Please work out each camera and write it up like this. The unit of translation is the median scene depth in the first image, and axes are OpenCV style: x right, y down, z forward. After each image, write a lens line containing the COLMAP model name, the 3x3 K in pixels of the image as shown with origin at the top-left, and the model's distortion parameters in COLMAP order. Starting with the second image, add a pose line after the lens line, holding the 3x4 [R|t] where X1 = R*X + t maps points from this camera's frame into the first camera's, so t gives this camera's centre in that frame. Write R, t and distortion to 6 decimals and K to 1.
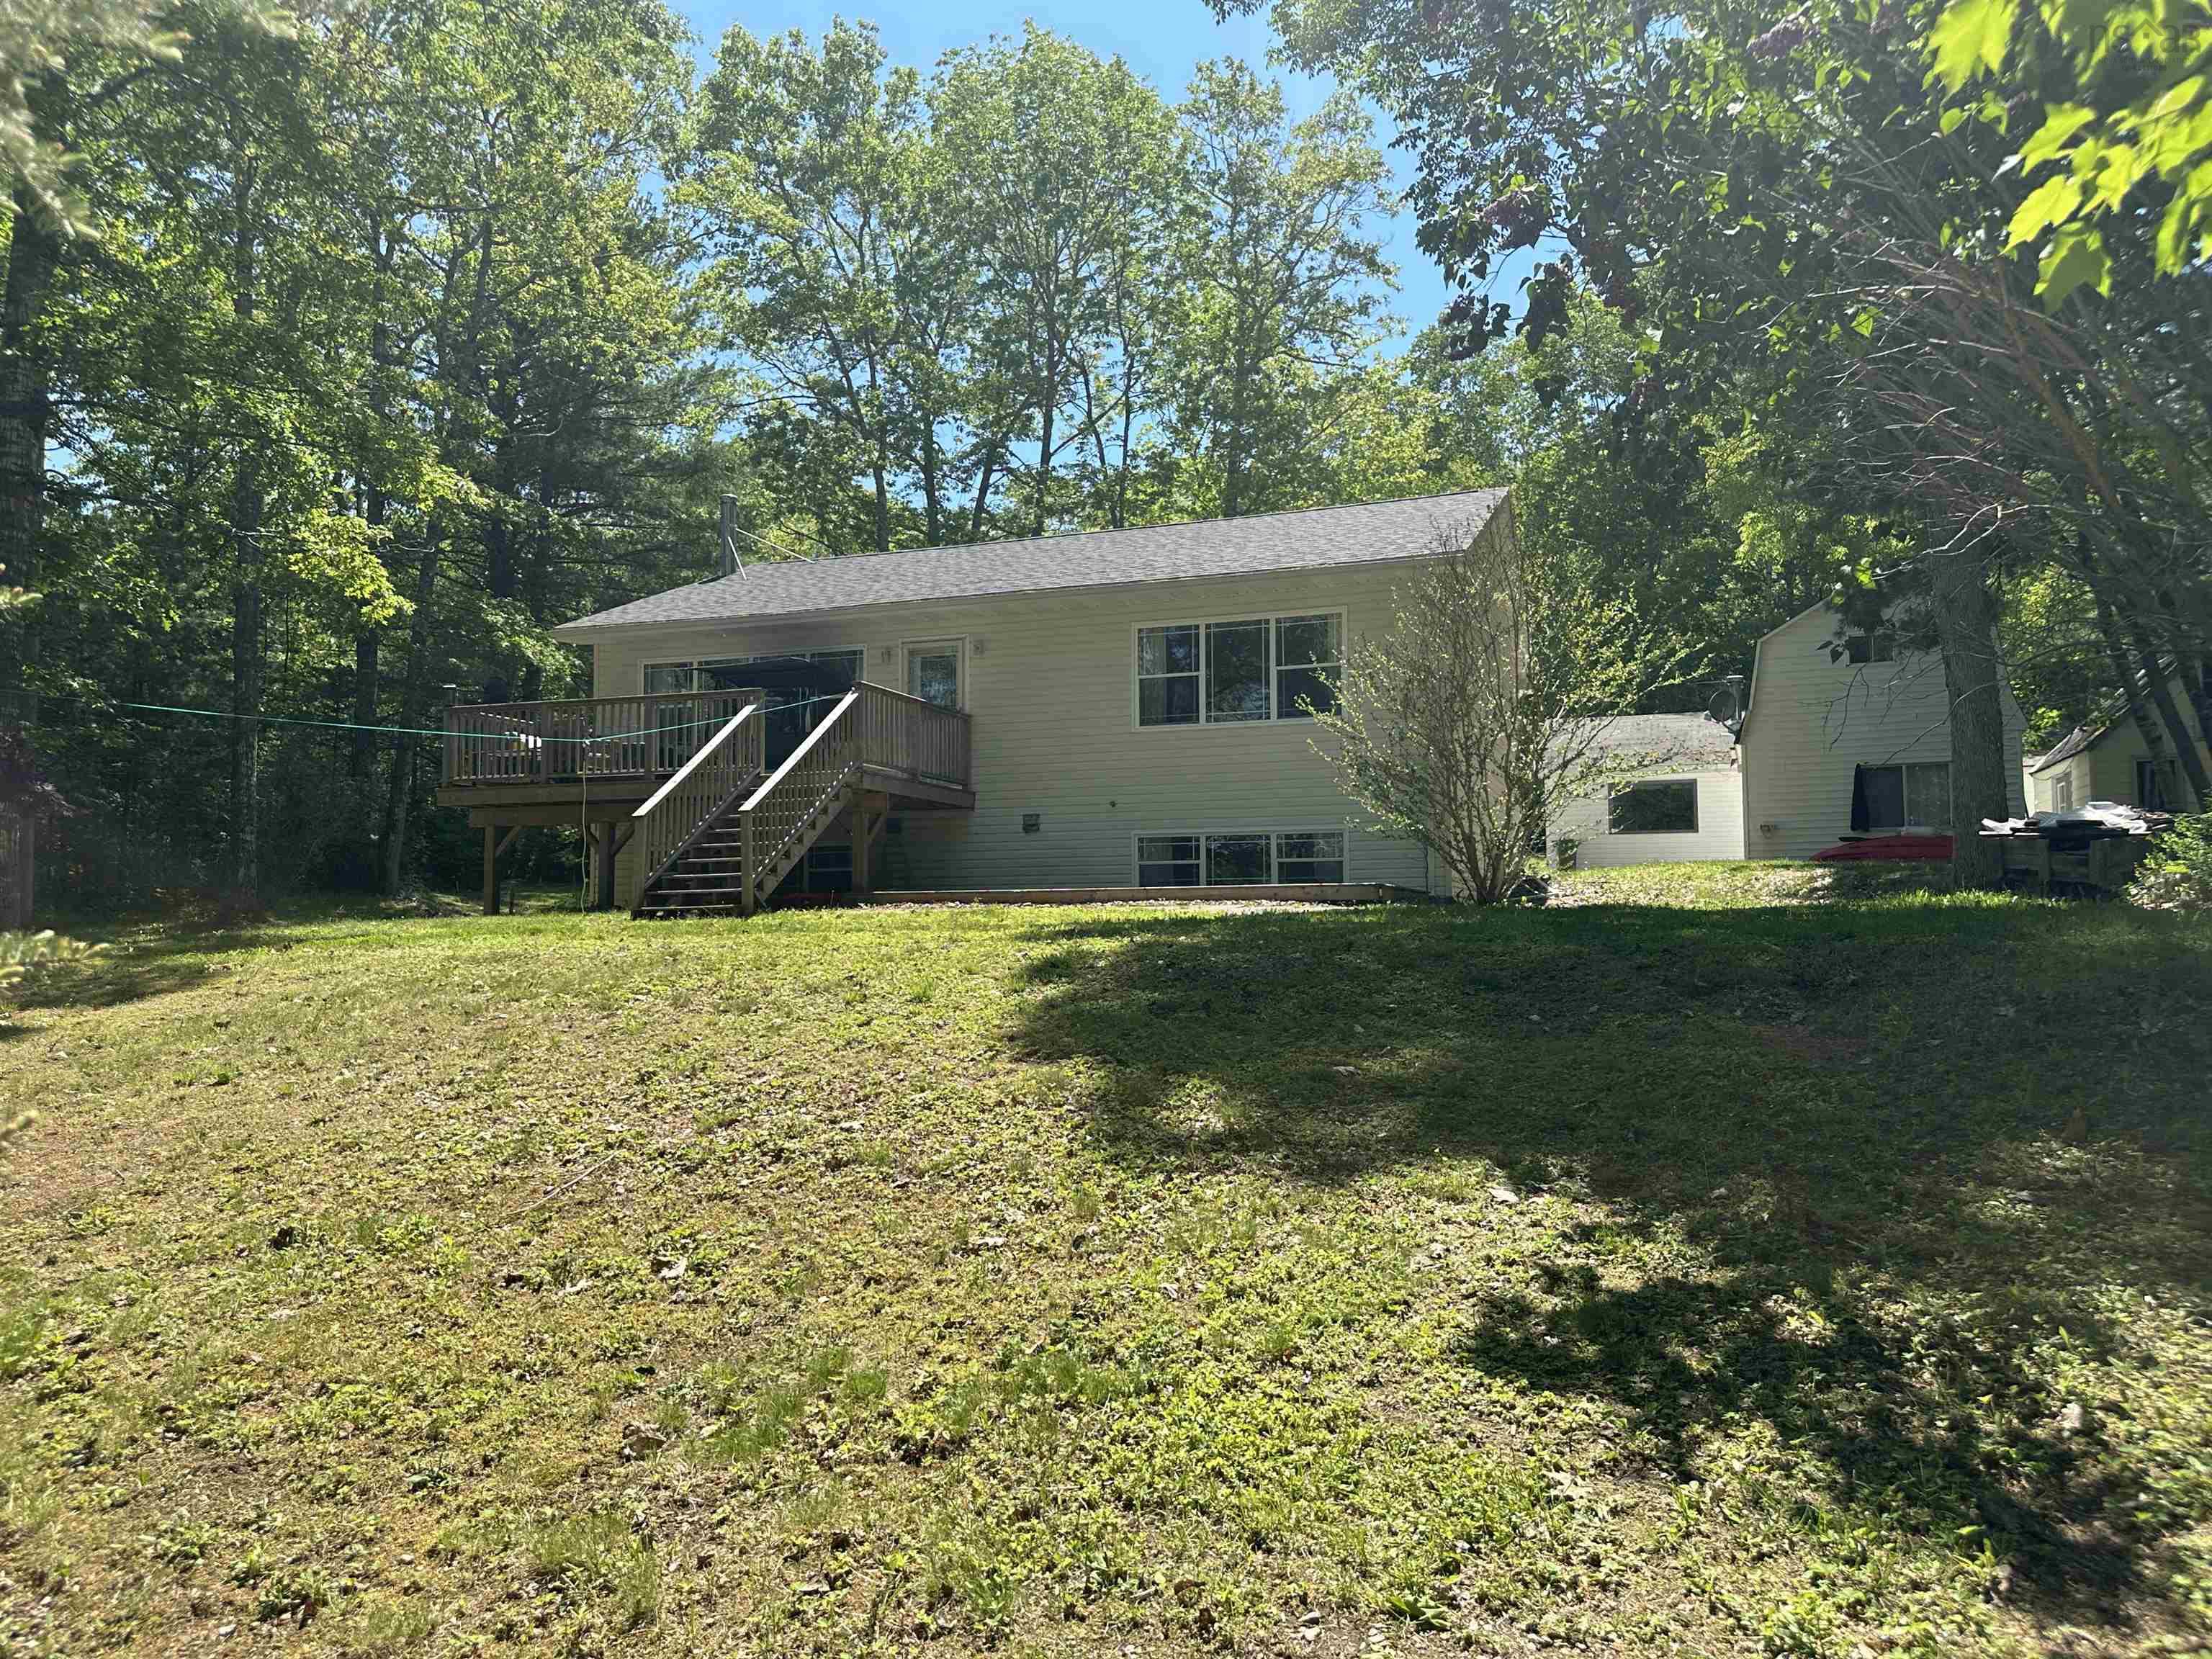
lens RADIAL K [[1571.8, 0, 1108.7], [0, 1571.8, 827.6], [0, 0, 1]] dist [-0.004746, -0.001728]
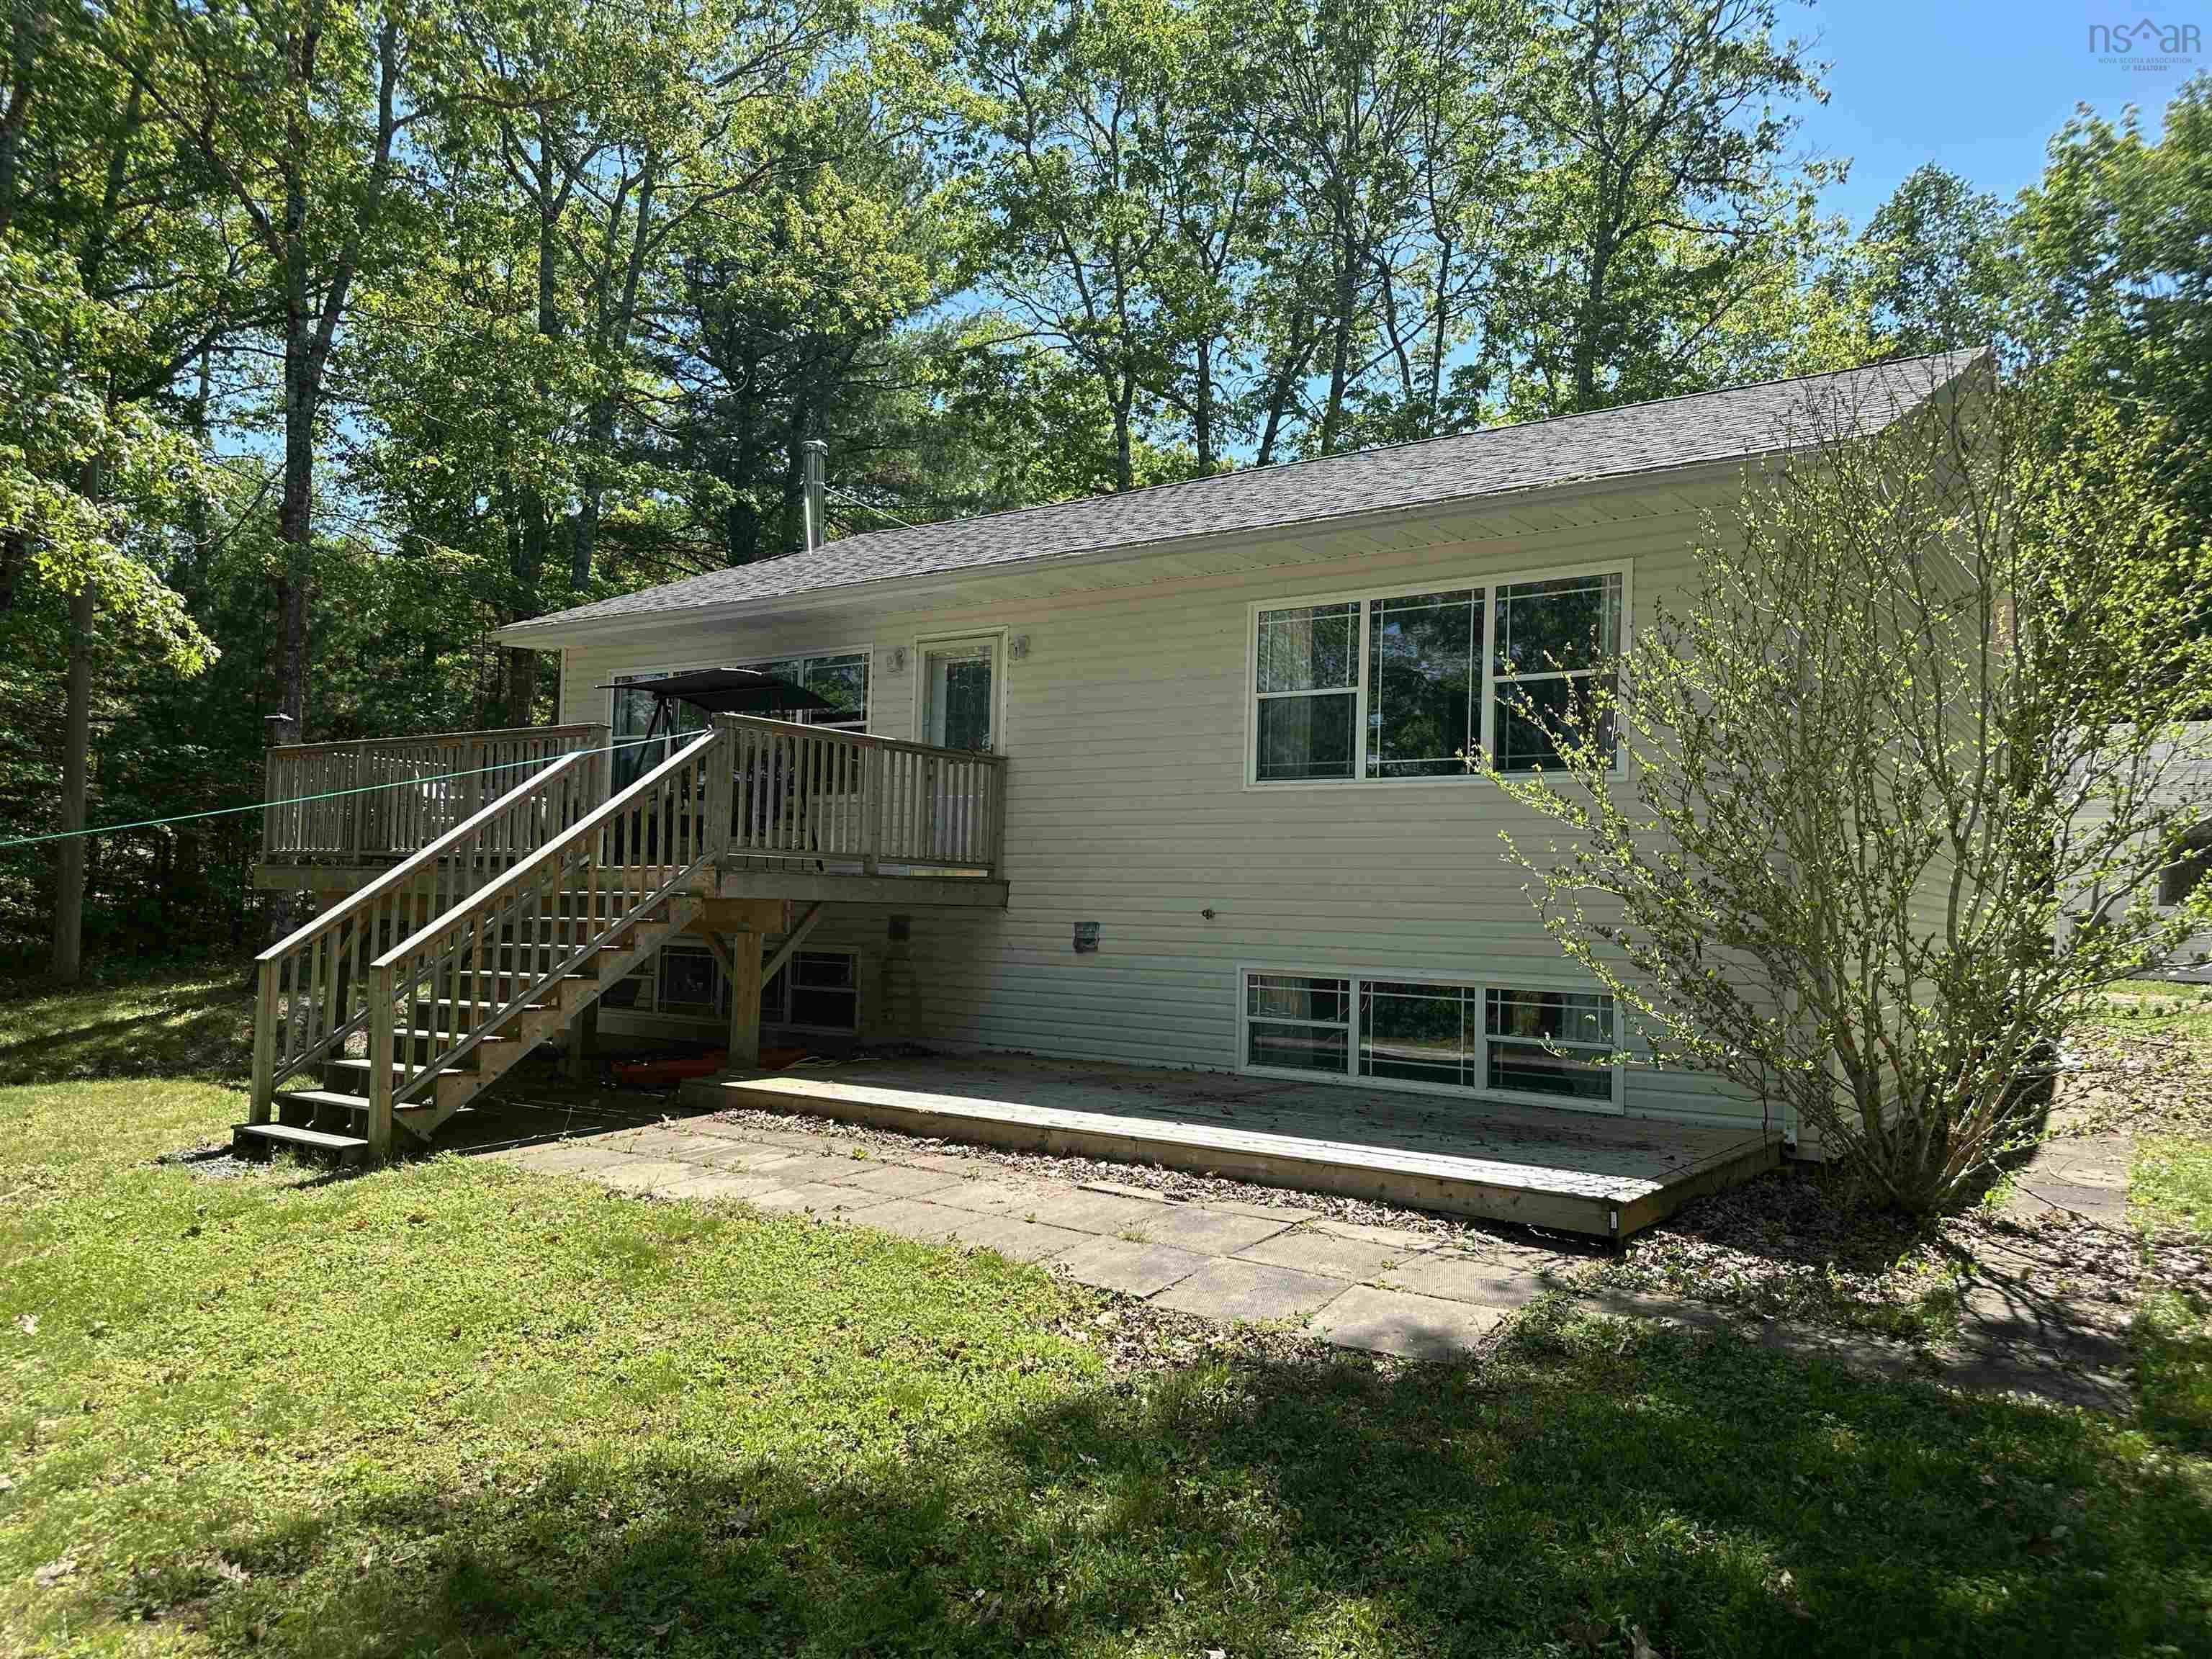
lens RADIAL K [[1571.8, 0, 1101.8], [0, 1571.8, 833.6], [0, 0, 1]] dist [-0.004746, -0.001728]
pose [[0.961967, 0.017919, -0.272577, 0.073287], [-0.013717, 0.999756, 0.017315, -0.032185], [0.272821, -0.012917, 0.961978, 0.249358]]
